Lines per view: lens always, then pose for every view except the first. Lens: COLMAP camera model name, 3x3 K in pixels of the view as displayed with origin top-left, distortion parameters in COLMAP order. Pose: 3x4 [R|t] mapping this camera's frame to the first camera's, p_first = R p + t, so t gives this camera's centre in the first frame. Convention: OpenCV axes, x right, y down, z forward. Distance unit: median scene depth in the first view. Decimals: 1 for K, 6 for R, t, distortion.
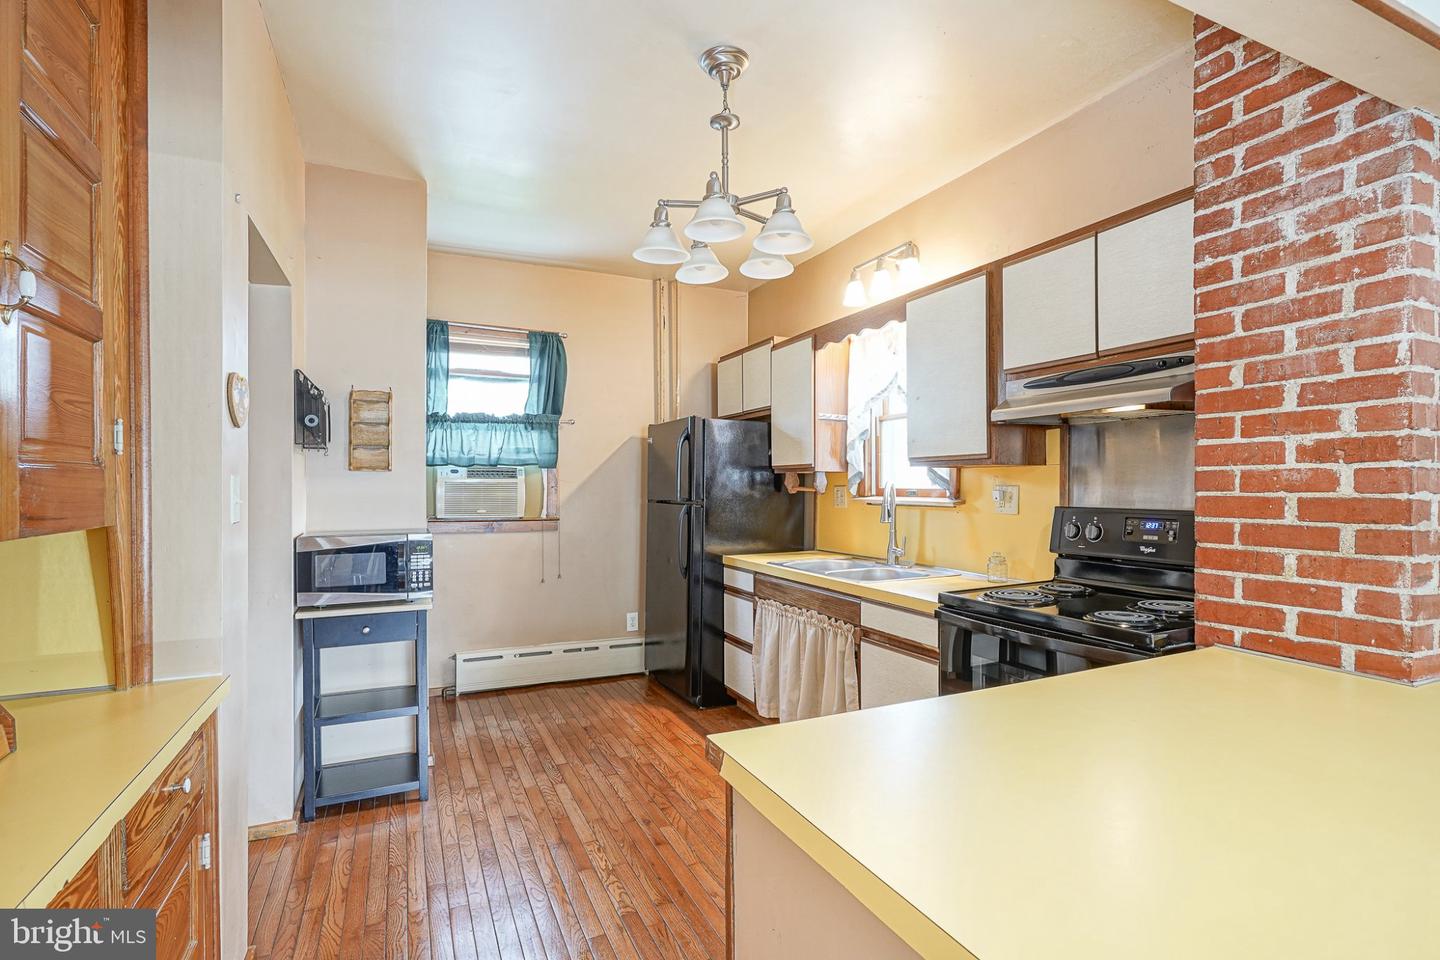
lens RADIAL K [[705.0, 0, 720.0], [0, 705.0, 480.0], [0, 0, 1]] dist [-0.001244, 0.000432]
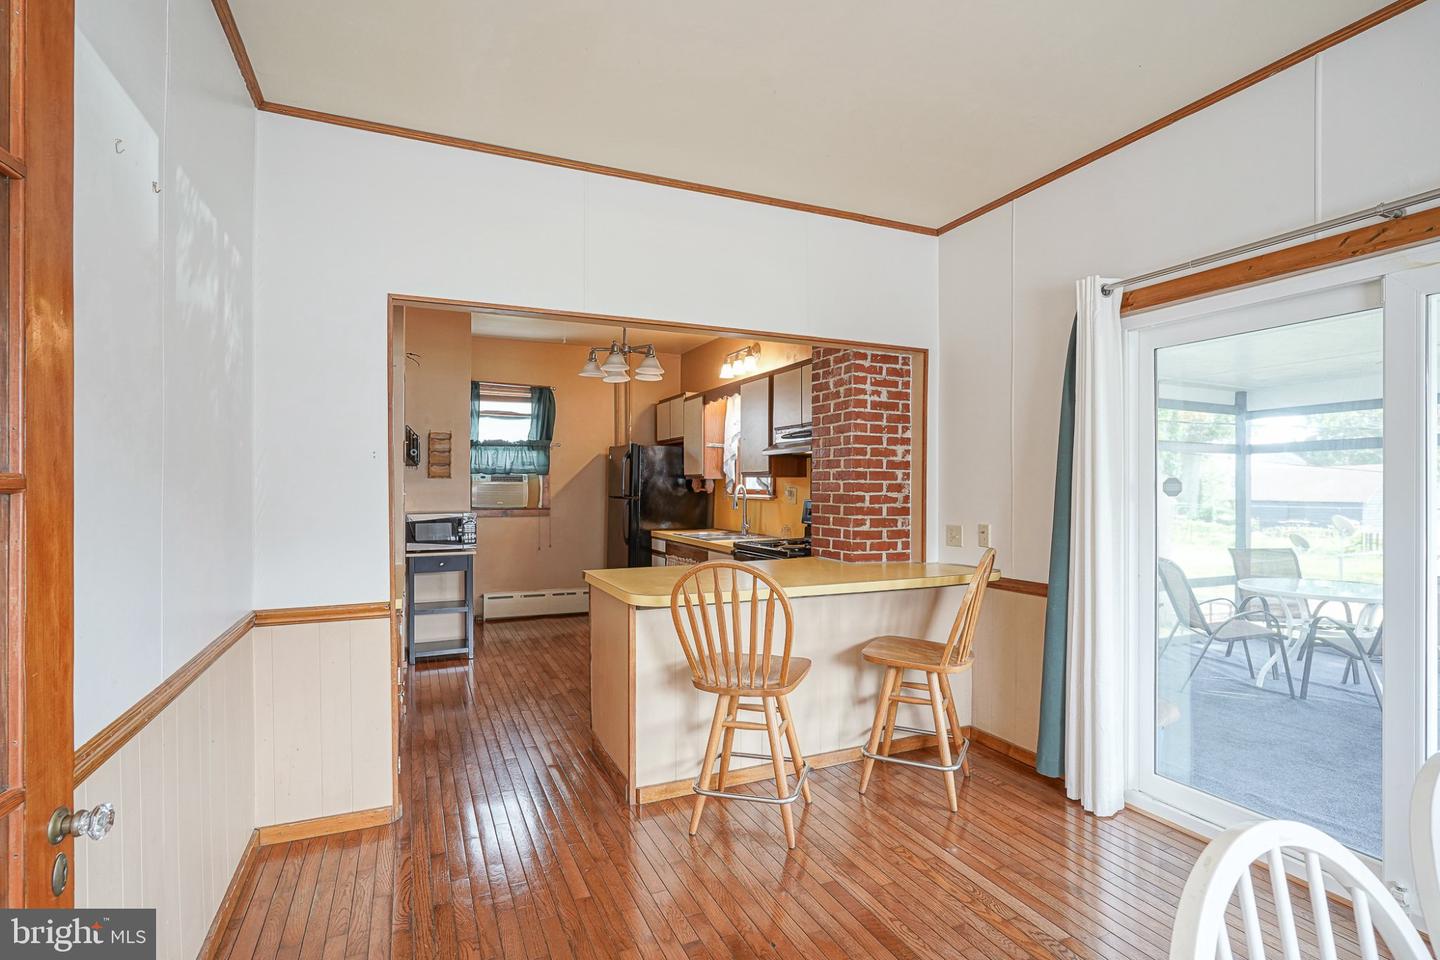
lens RADIAL K [[712.4, 0, 720.0], [0, 712.4, 480.0], [0, 0, 1]] dist [-0.001624, 0.007888]
pose [[0.999910, 0.004493, -0.012645, 0.205715], [-0.004483, 0.999990, 0.000755, -0.011168], [0.012648, -0.000699, 0.999920, -0.696248]]
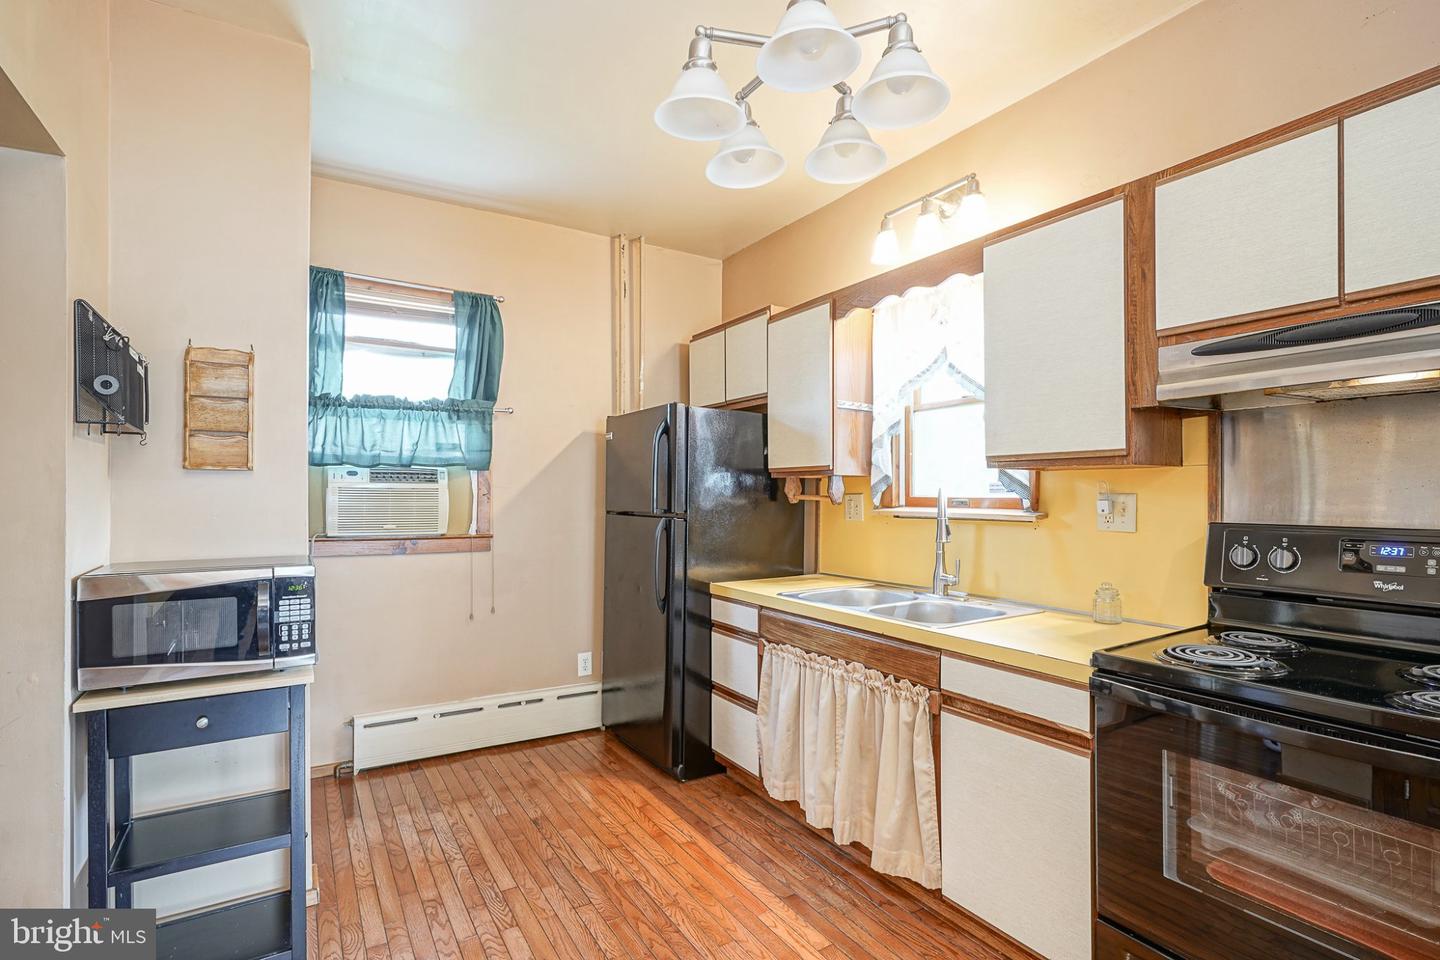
lens RADIAL K [[720.2, 0, 703.3], [0, 720.2, 488.2], [0, 0, 1]] dist [-0.002128, 0.003213]
pose [[0.995944, 0.002923, 0.089926, -0.085387], [-0.002953, 0.999996, 0.000200, 0.002771], [-0.089925, -0.000465, 0.995948, 0.235484]]
